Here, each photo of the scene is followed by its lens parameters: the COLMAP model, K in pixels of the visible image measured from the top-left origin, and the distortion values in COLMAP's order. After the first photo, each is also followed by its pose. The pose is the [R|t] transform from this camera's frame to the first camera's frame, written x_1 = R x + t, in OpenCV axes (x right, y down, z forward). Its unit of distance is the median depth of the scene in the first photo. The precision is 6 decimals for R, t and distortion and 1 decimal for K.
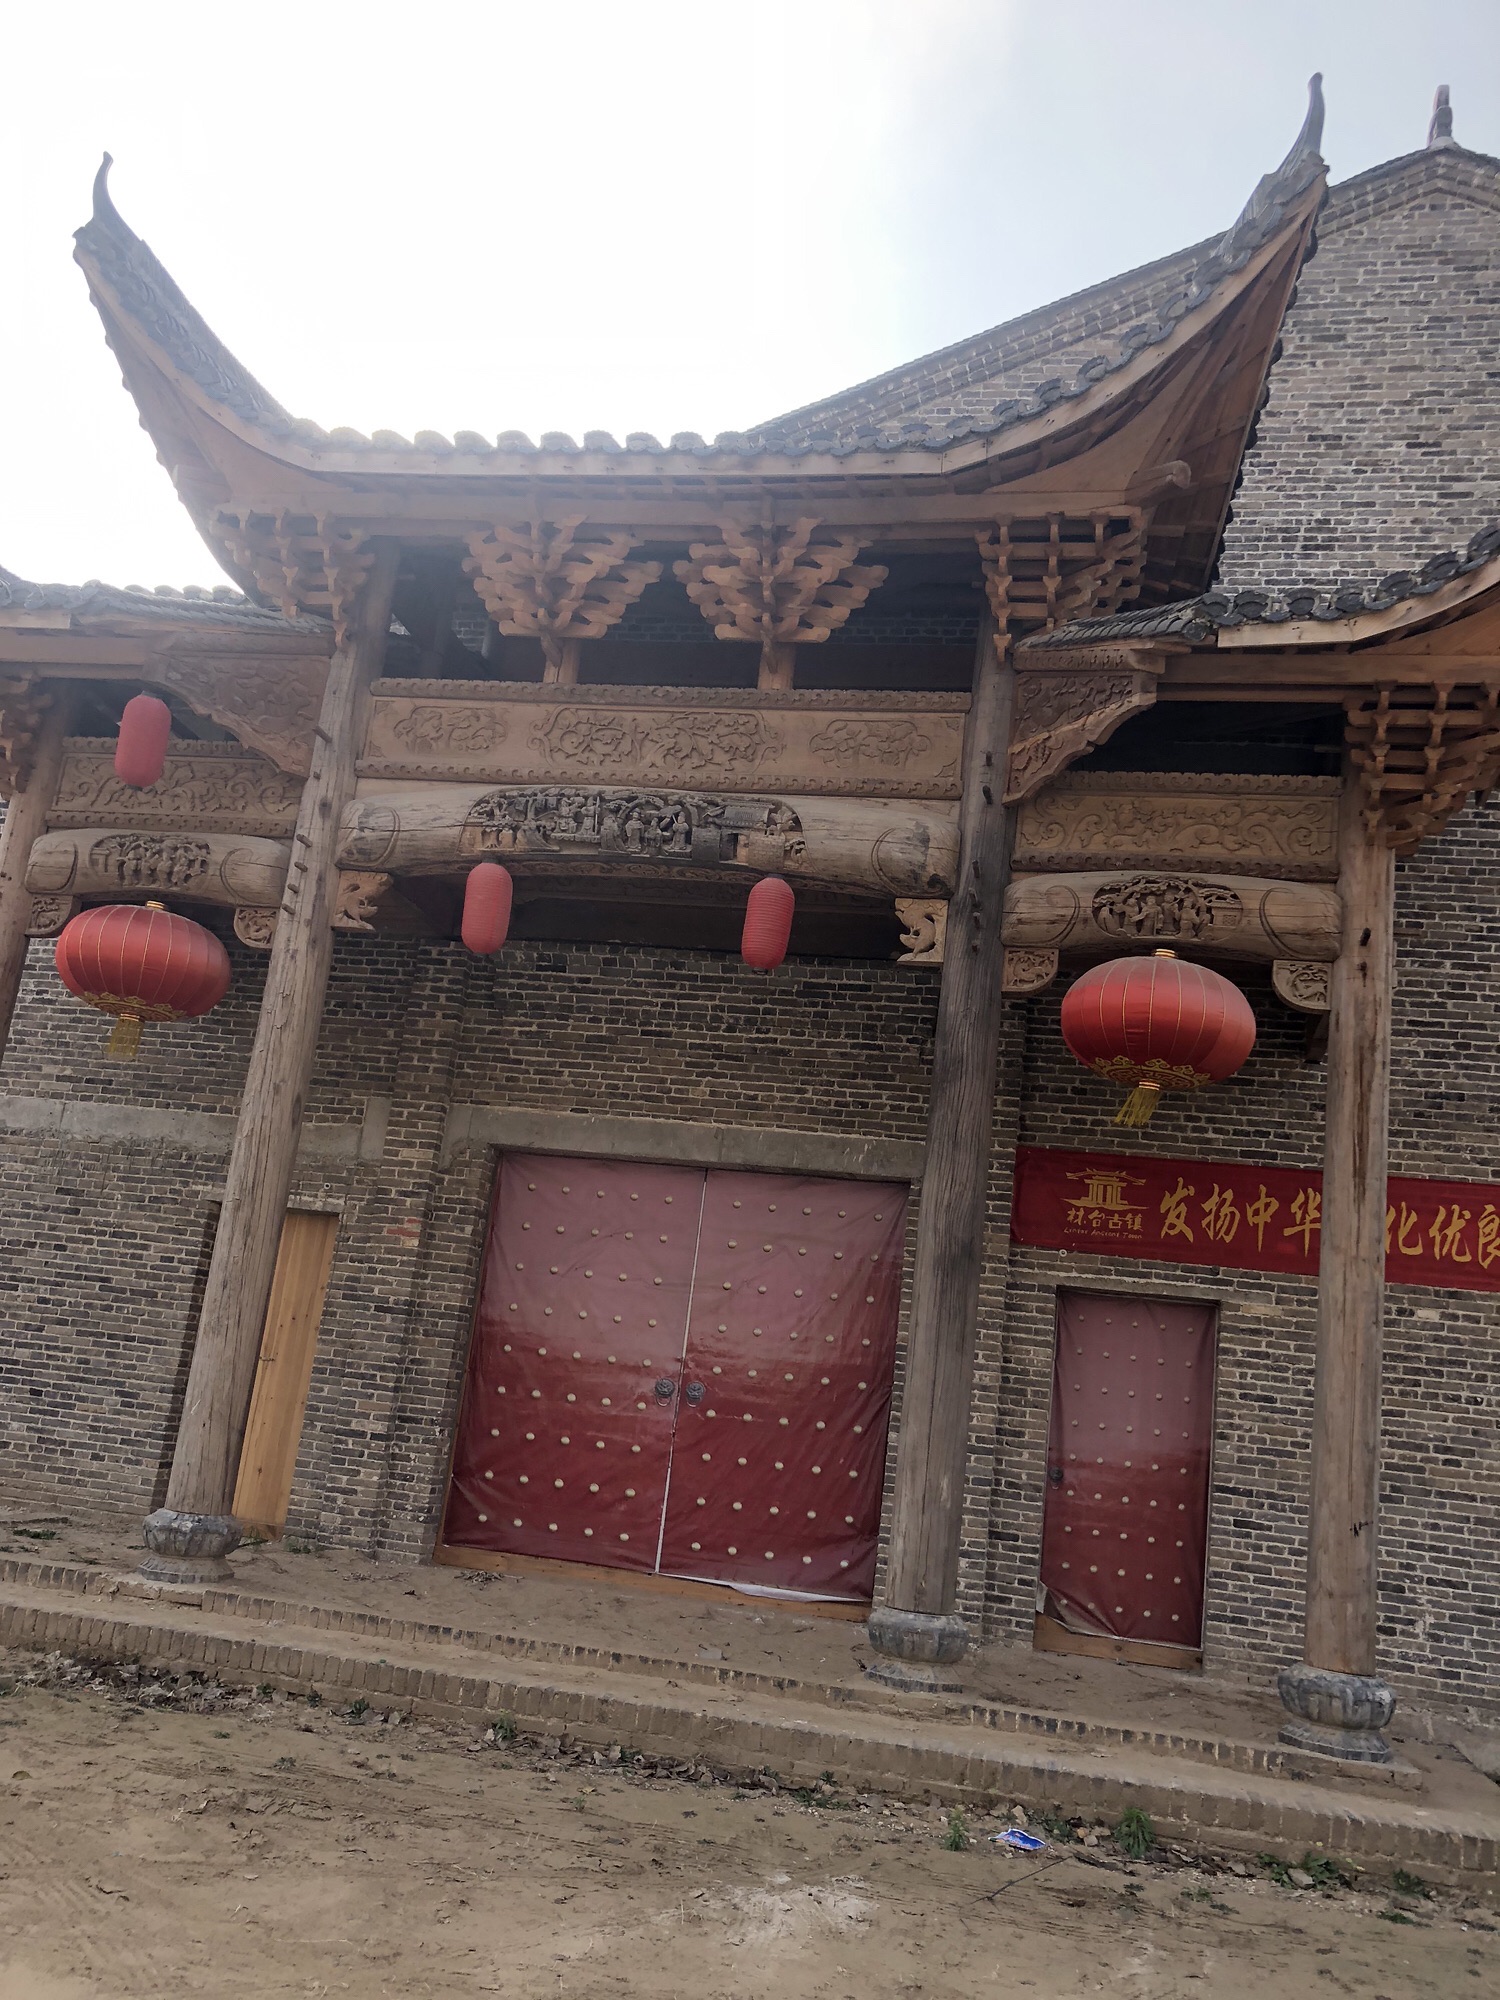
lens RADIAL K [[1683.8, 0, 757.5], [0, 1683.8, 1005.1], [0, 0, 1]] dist [0.024502, -0.011724]
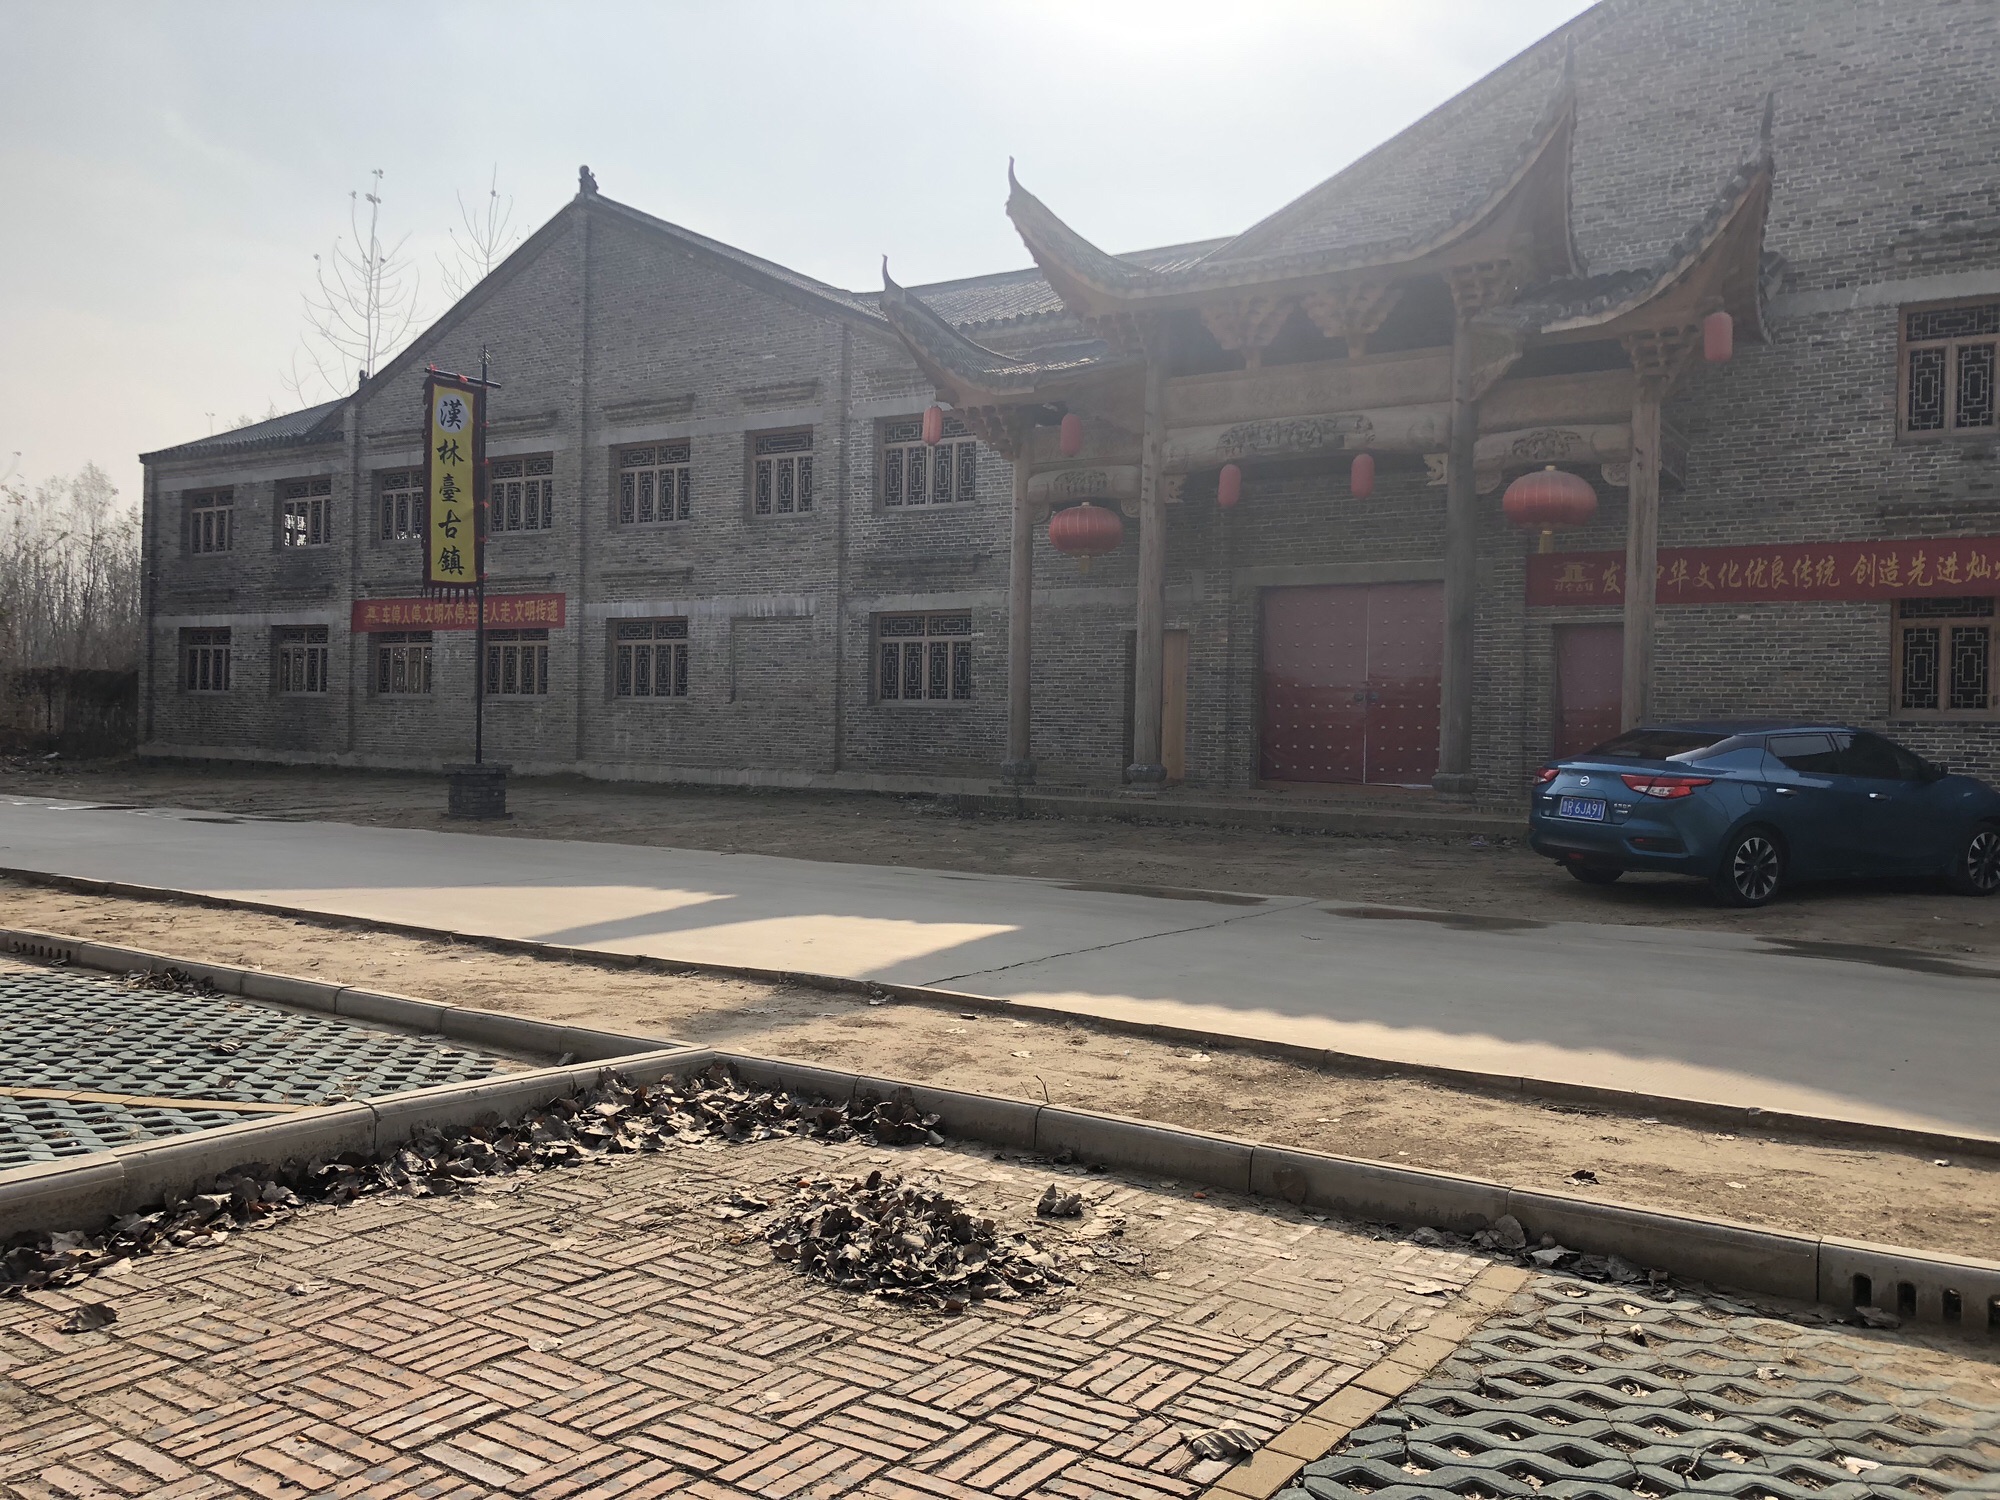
lens RADIAL K [[1683.8, 0, 1002.7], [0, 1683.8, 747.4], [0, 0, 1]] dist [0.024502, -0.011724]
pose [[0.930496, -0.090731, -0.354888, 0.296622], [0.166383, 0.967815, 0.188813, -0.187427], [0.326334, -0.234737, 0.915644, -1.135980]]
